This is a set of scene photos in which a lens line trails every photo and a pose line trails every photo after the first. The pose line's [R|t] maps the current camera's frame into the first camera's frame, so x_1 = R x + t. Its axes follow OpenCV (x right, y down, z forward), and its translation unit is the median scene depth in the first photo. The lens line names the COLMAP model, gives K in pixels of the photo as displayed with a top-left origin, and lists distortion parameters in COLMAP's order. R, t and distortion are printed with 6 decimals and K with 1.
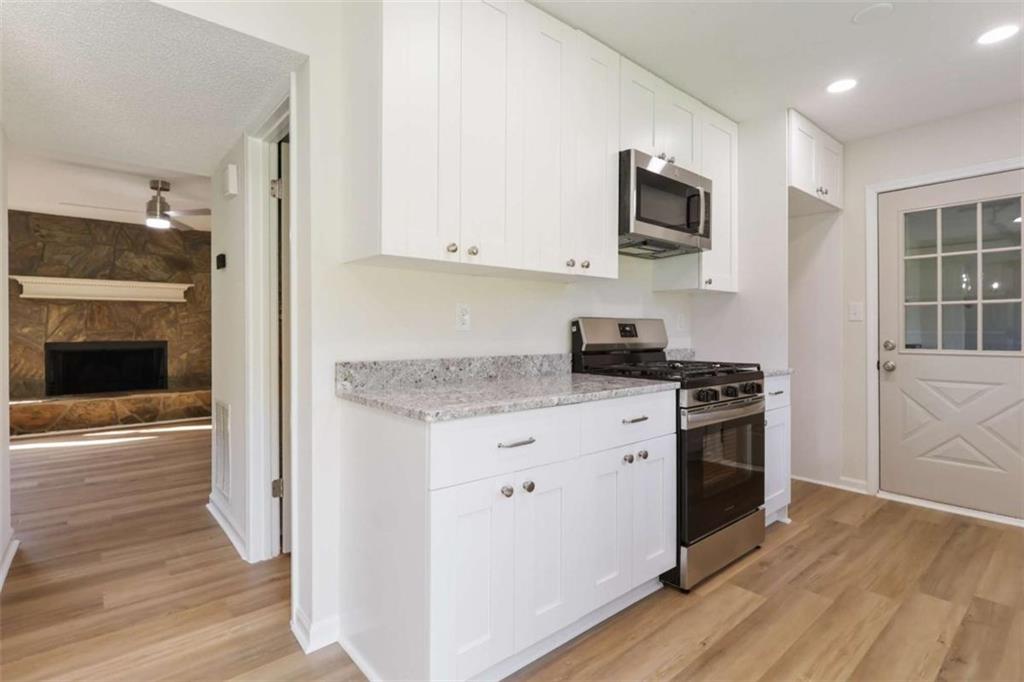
lens RADIAL K [[494.7, 0, 506.2], [0, 494.7, 330.1], [0, 0, 1]] dist [-0.005108, -0.000437]
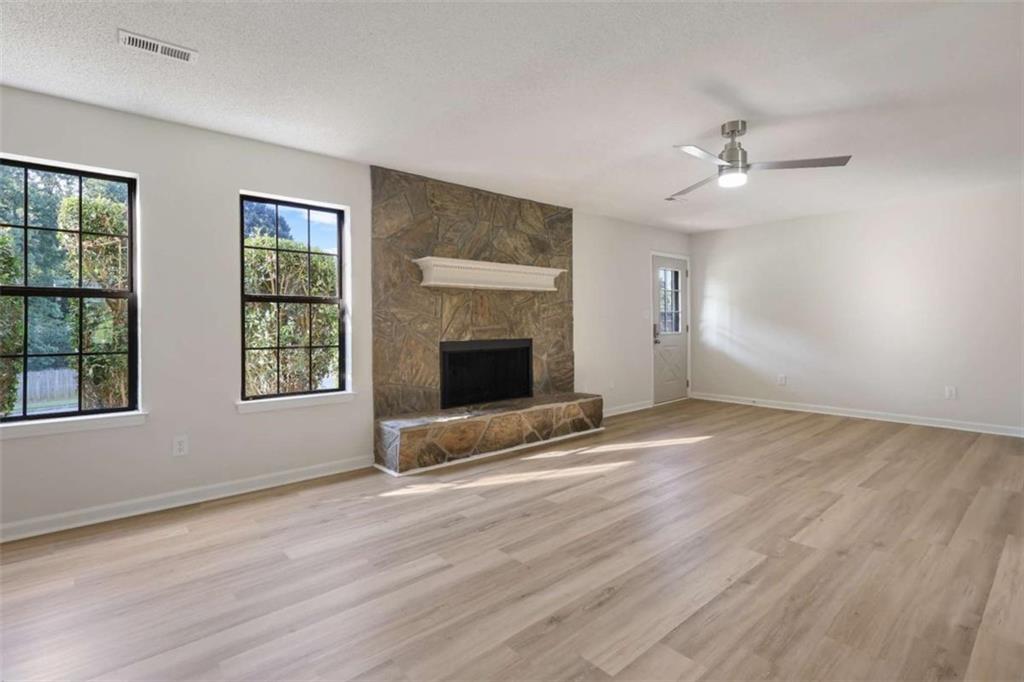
lens RADIAL K [[494.7, 0, 500.0], [0, 494.7, 324.5], [0, 0, 1]] dist [-0.005108, -0.000437]
pose [[0.999959, -0.008223, 0.003660, -0.823679], [0.008234, 0.999962, -0.002882, 0.000145], [-0.003636, 0.002912, 0.999989, 0.196414]]
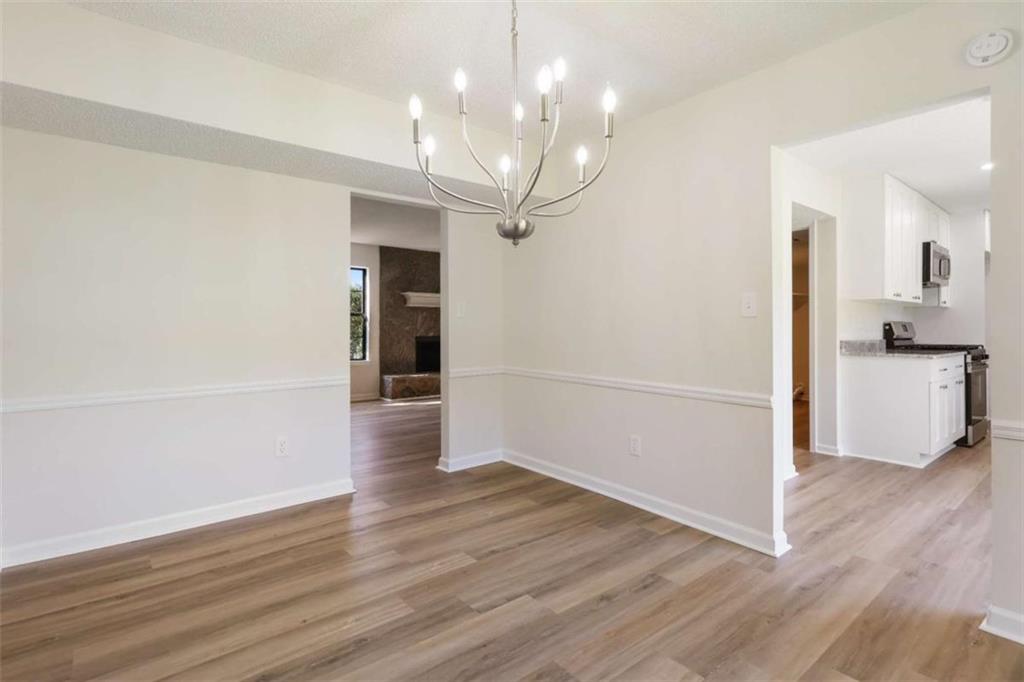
lens RADIAL K [[494.7, 0, 496.4], [0, 494.7, 323.5], [0, 0, 1]] dist [-0.005108, -0.000437]
pose [[0.999475, 0.001716, -0.032353, -0.630176], [-0.002142, 0.999911, -0.013137, 0.005347], [0.032328, 0.013199, 0.999390, -0.475375]]
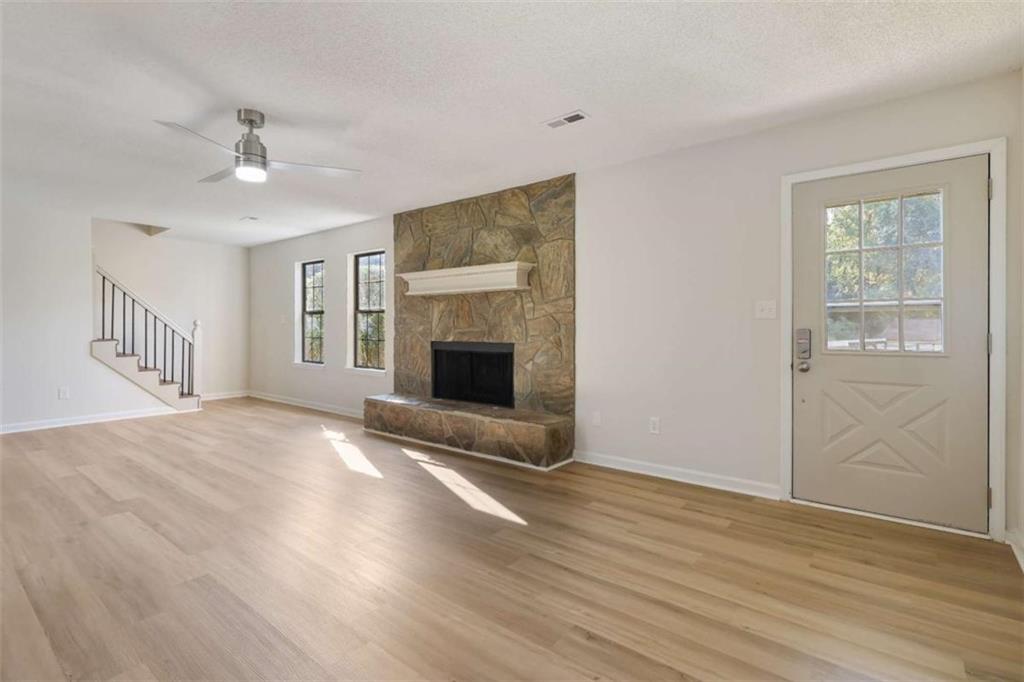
lens RADIAL K [[494.7, 0, 504.3], [0, 494.7, 329.1], [0, 0, 1]] dist [-0.005108, -0.000437]
pose [[0.178826, 0.003845, -0.983873, 0.032537], [-0.004740, 0.999984, 0.003046, -0.001781], [0.983869, 0.004119, 0.178841, 0.947022]]
